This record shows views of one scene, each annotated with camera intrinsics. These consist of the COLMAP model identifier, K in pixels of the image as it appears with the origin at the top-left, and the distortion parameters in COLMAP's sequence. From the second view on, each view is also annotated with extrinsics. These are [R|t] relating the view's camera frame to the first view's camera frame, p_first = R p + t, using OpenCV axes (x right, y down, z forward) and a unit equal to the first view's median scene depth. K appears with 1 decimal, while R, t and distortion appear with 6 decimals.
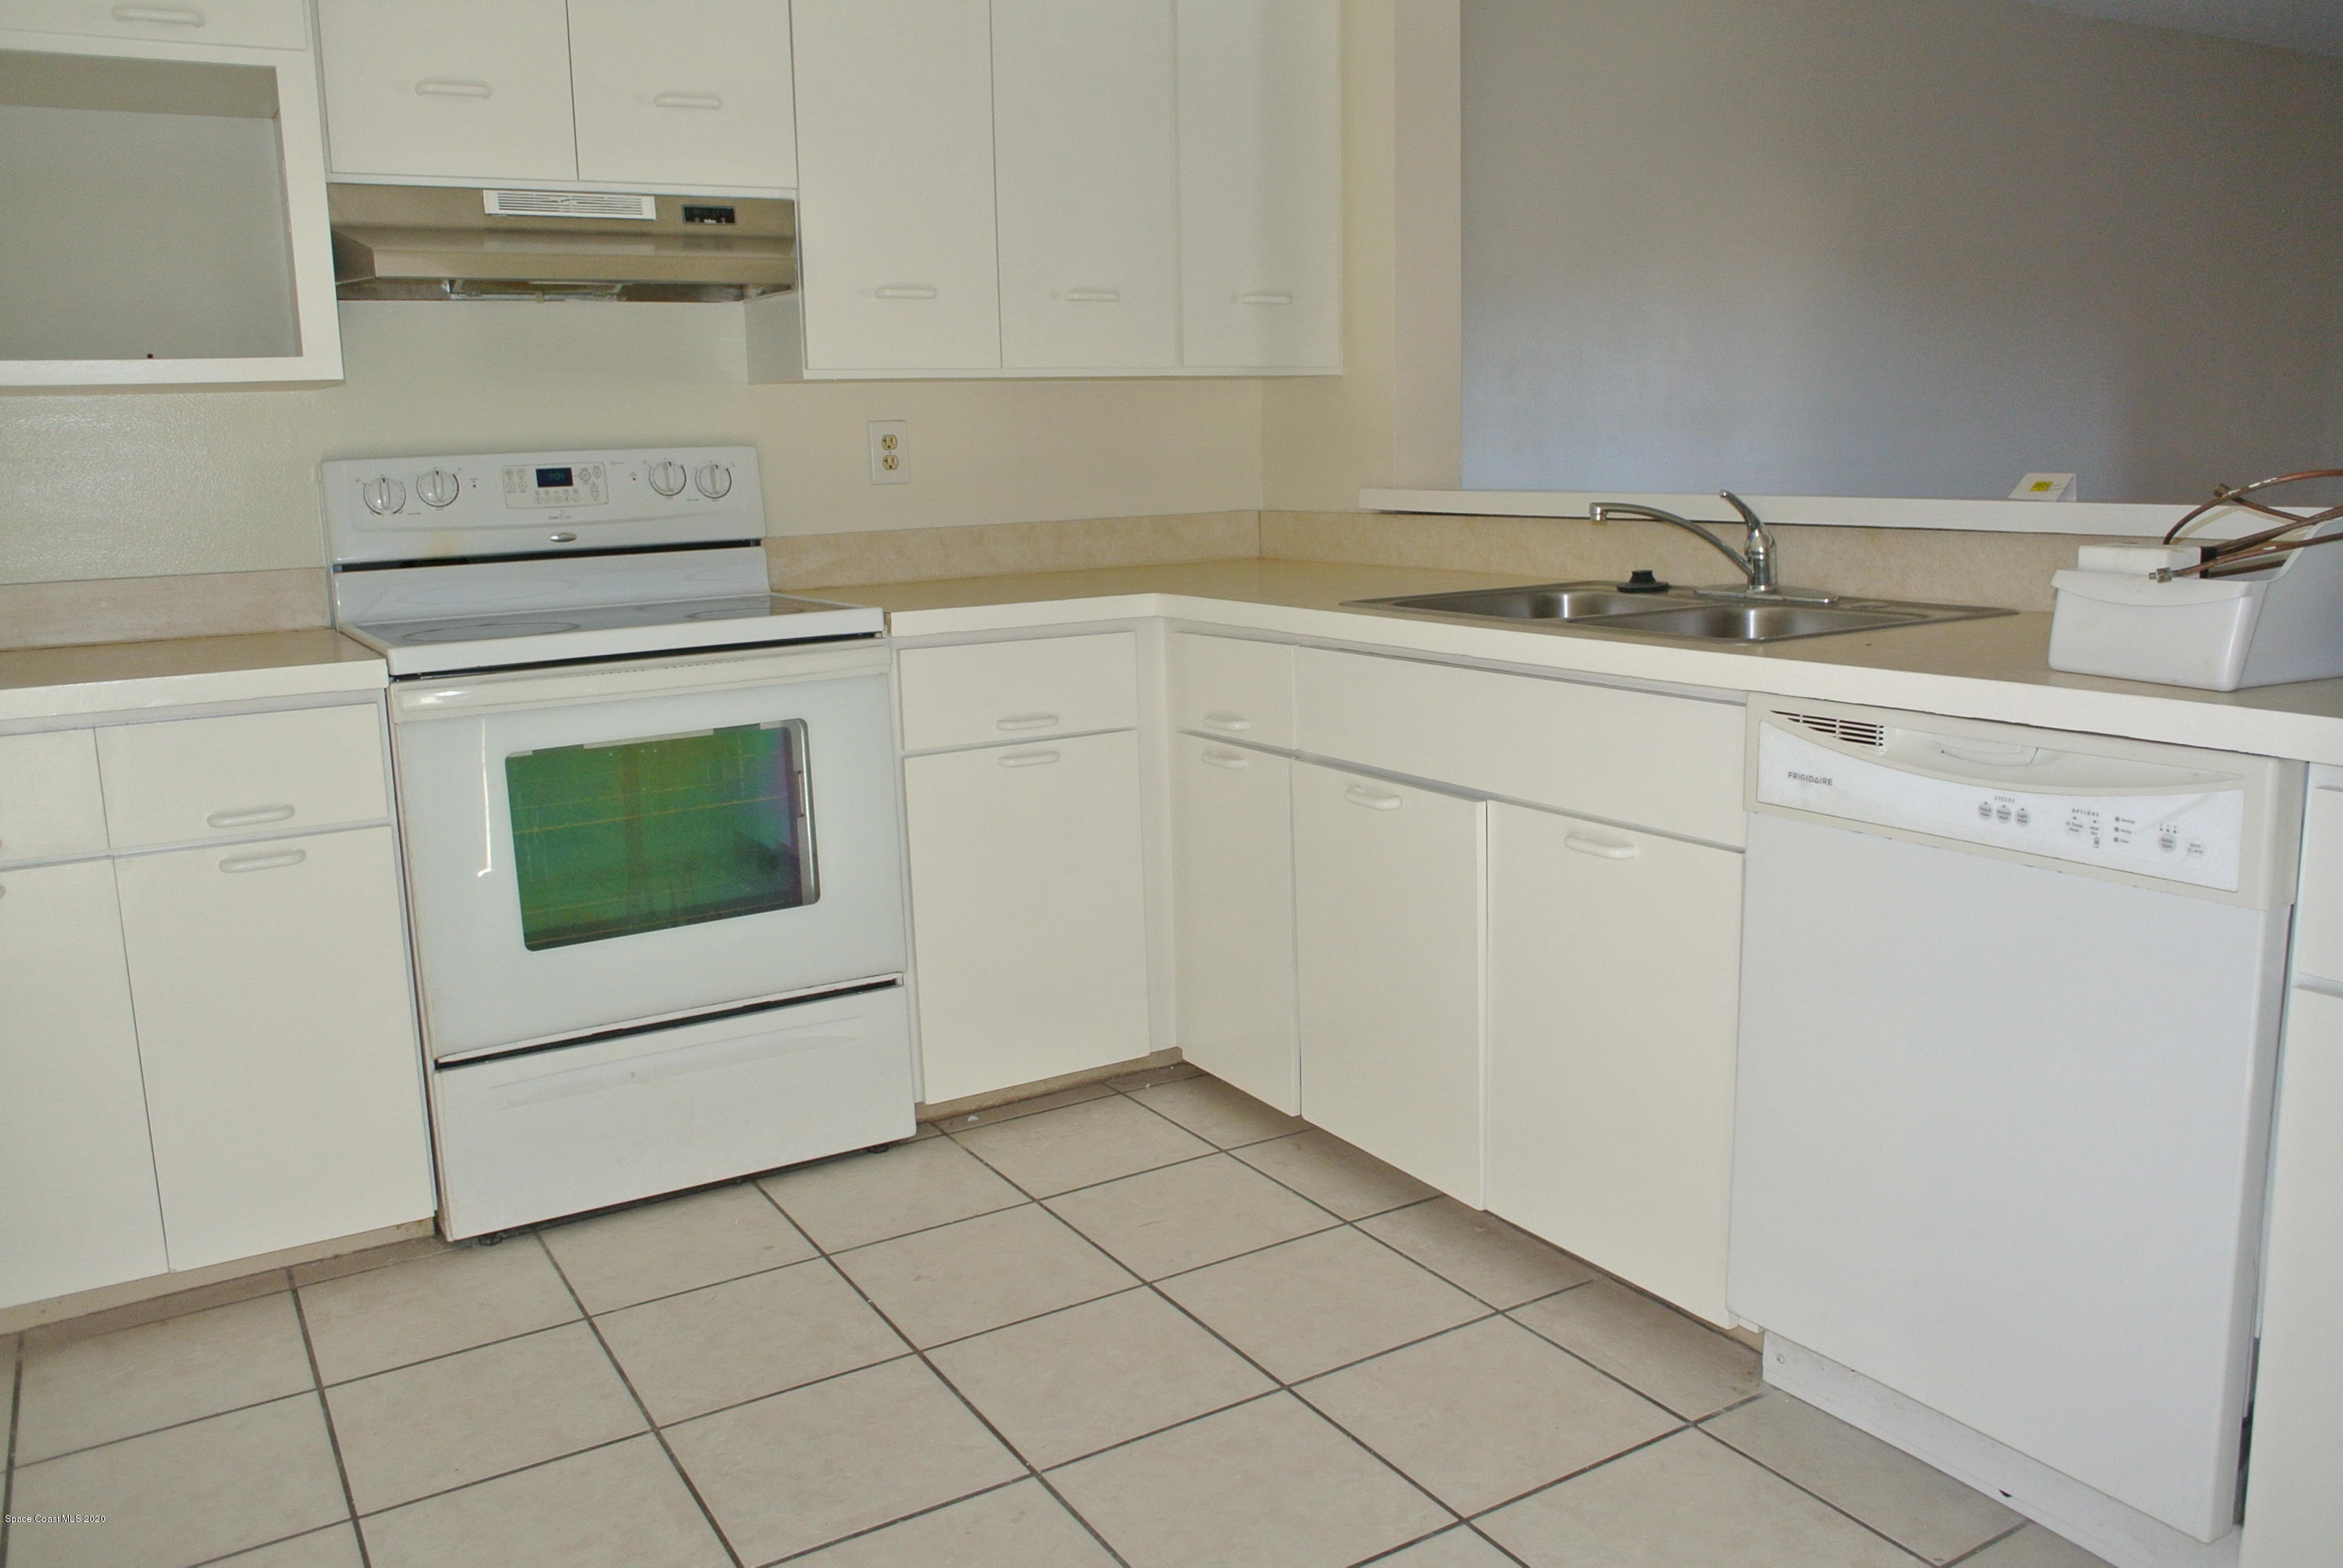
lens RADIAL K [[1838.0, 0, 1182.0], [0, 1838.0, 765.6], [0, 0, 1]] dist [-0.087910, 0.066509]
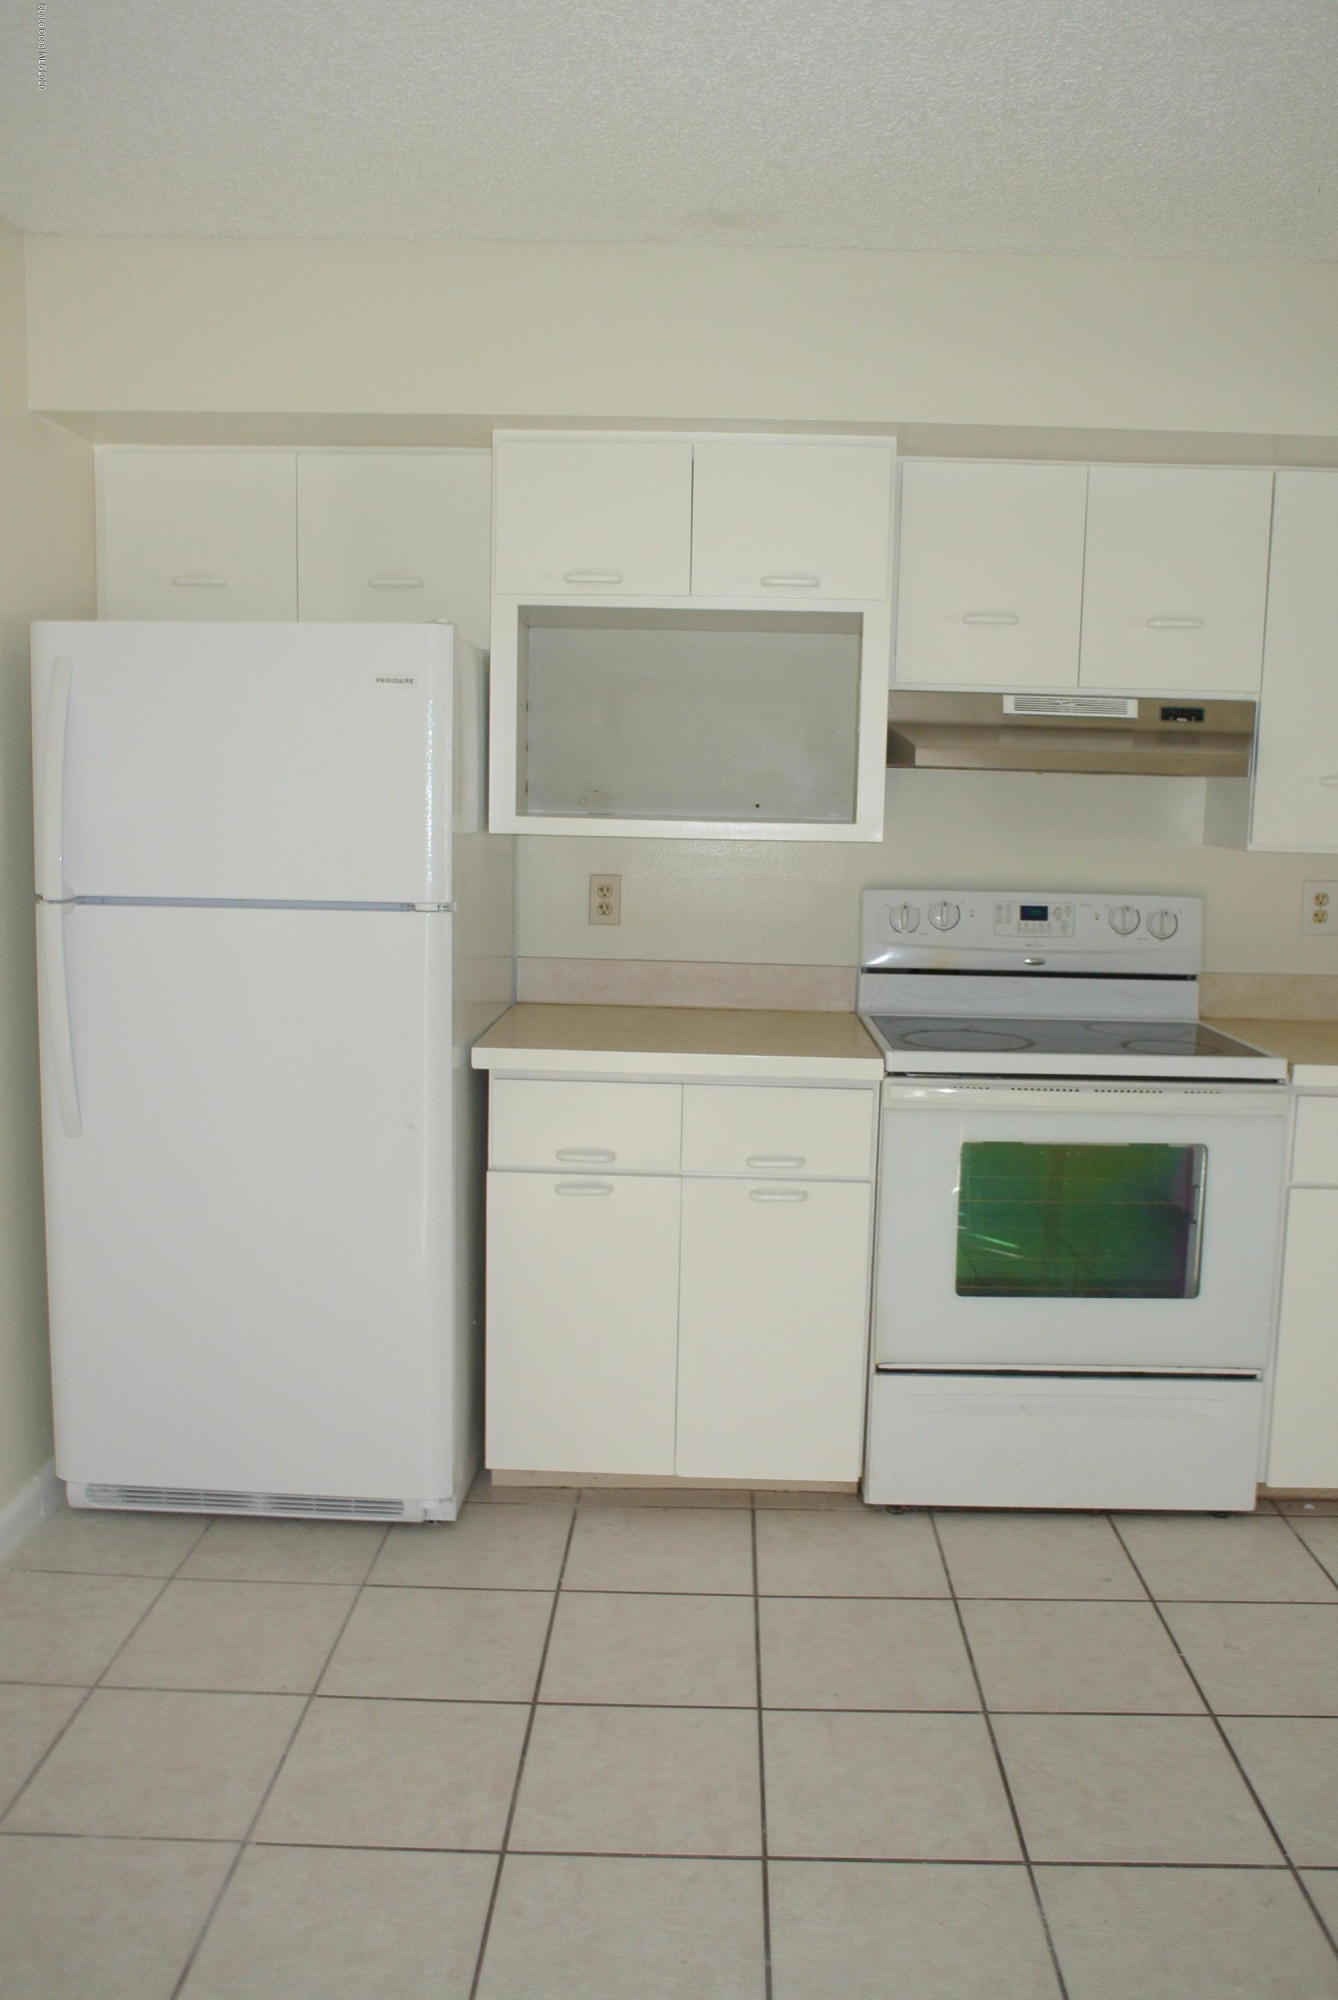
lens RADIAL K [[1569.0, 0, 684.5], [0, 1569.0, 1002.5], [0, 0, 1]] dist [-0.087910, 0.066509]
pose [[0.841511, 0.115515, -0.527746, 0.029309], [-0.137958, 0.990433, -0.003189, -0.065122], [0.522329, 0.075490, 0.849396, -0.038784]]
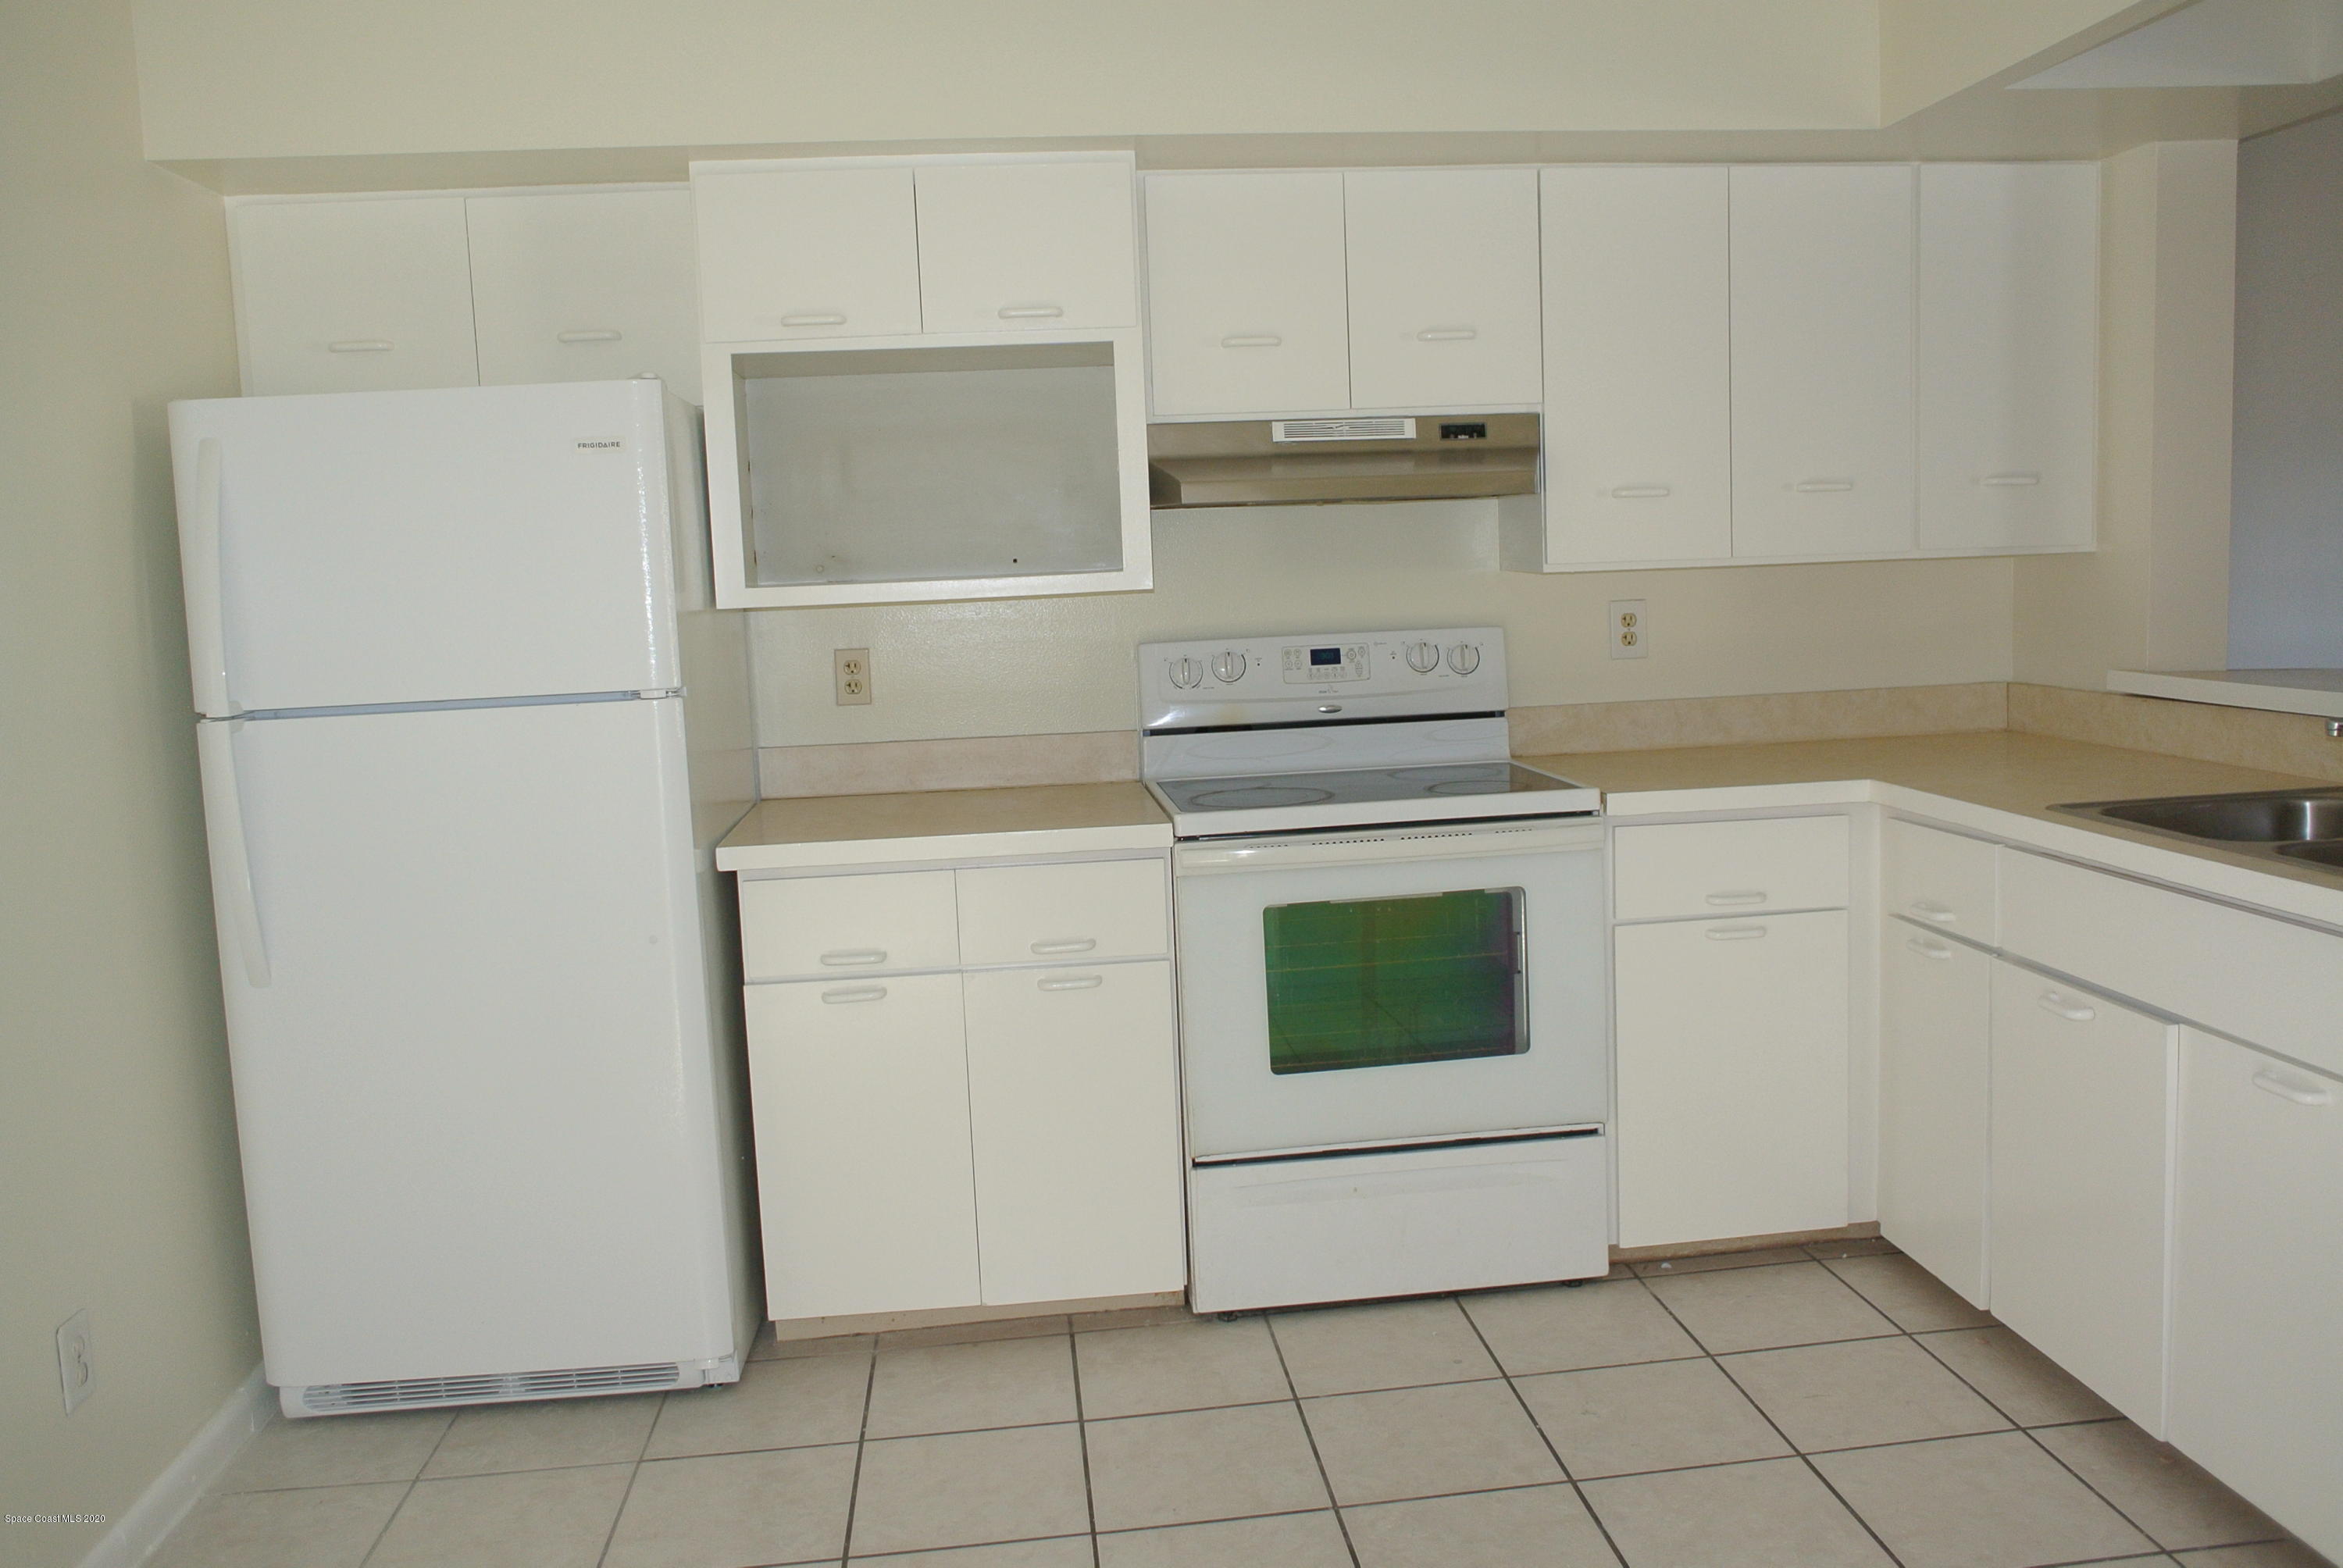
lens RADIAL K [[1838.0, 0, 1182.0], [0, 1838.0, 765.6], [0, 0, 1]] dist [-0.087910, 0.066509]
pose [[0.905822, 0.036781, -0.422059, 0.070329], [-0.056652, 0.997793, -0.034634, -0.047428], [0.419853, 0.055283, 0.905907, -0.094003]]
